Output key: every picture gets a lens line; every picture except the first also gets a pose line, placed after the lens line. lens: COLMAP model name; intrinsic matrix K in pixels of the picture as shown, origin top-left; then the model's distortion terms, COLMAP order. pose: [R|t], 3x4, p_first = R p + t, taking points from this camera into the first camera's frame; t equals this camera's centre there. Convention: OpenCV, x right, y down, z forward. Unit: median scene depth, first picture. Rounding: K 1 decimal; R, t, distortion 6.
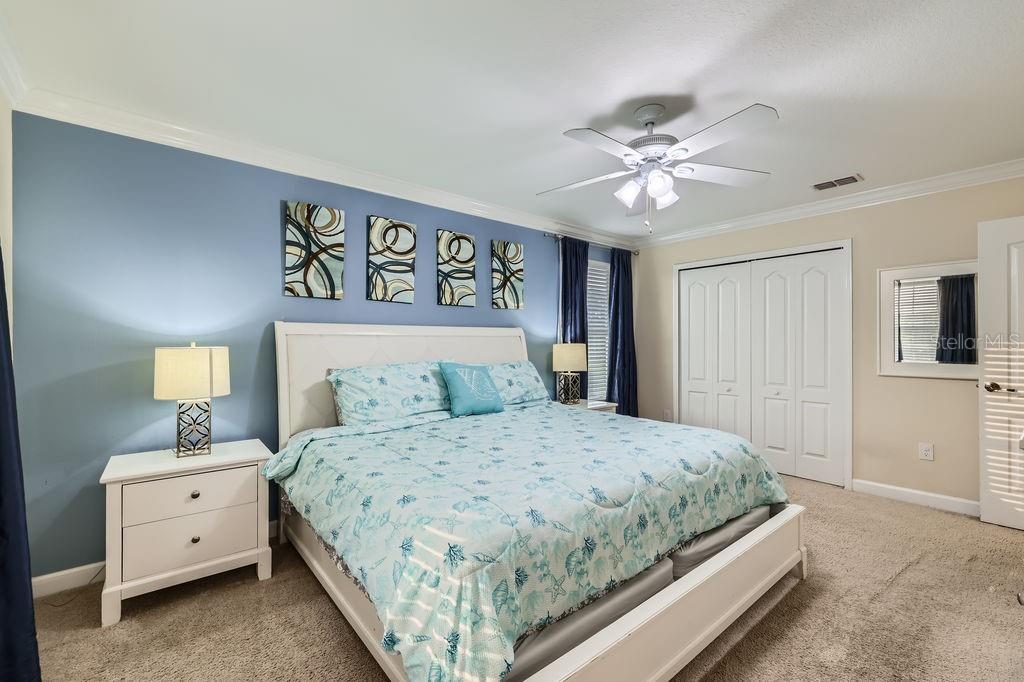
lens RADIAL K [[427.8, 0, 514.5], [0, 427.8, 344.7], [0, 0, 1]] dist [0.002823, 0.000504]
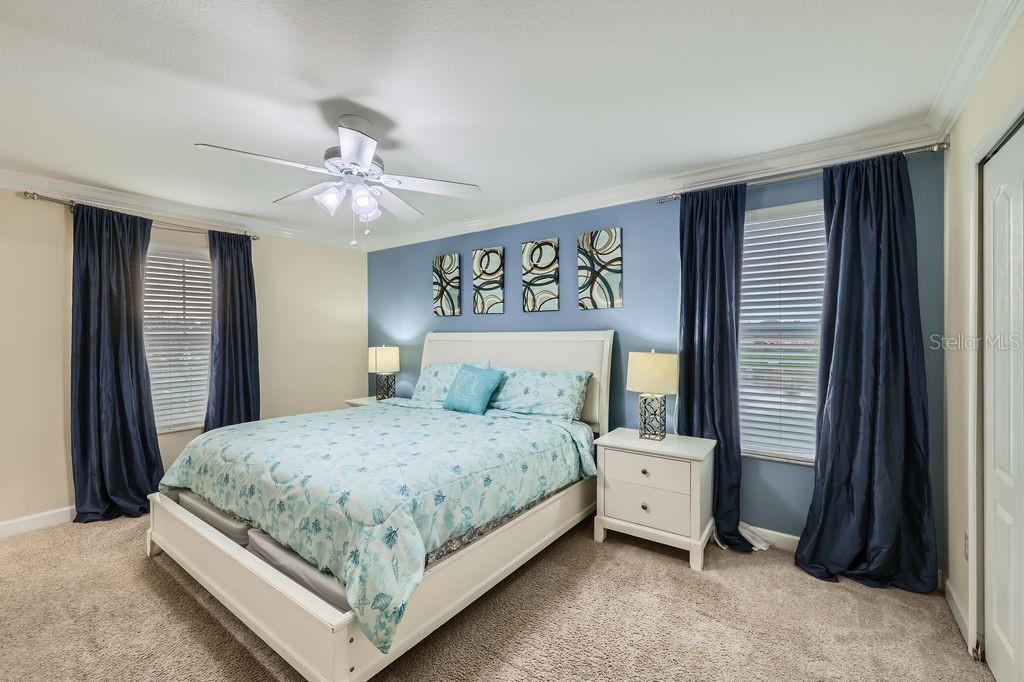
lens RADIAL K [[427.8, 0, 515.4], [0, 427.8, 333.4], [0, 0, 1]] dist [0.002823, 0.000504]
pose [[0.249846, -0.024889, -0.967966, 0.831603], [-0.021071, 0.999293, -0.031133, -0.005766], [0.968056, 0.028175, 0.249145, 0.686054]]
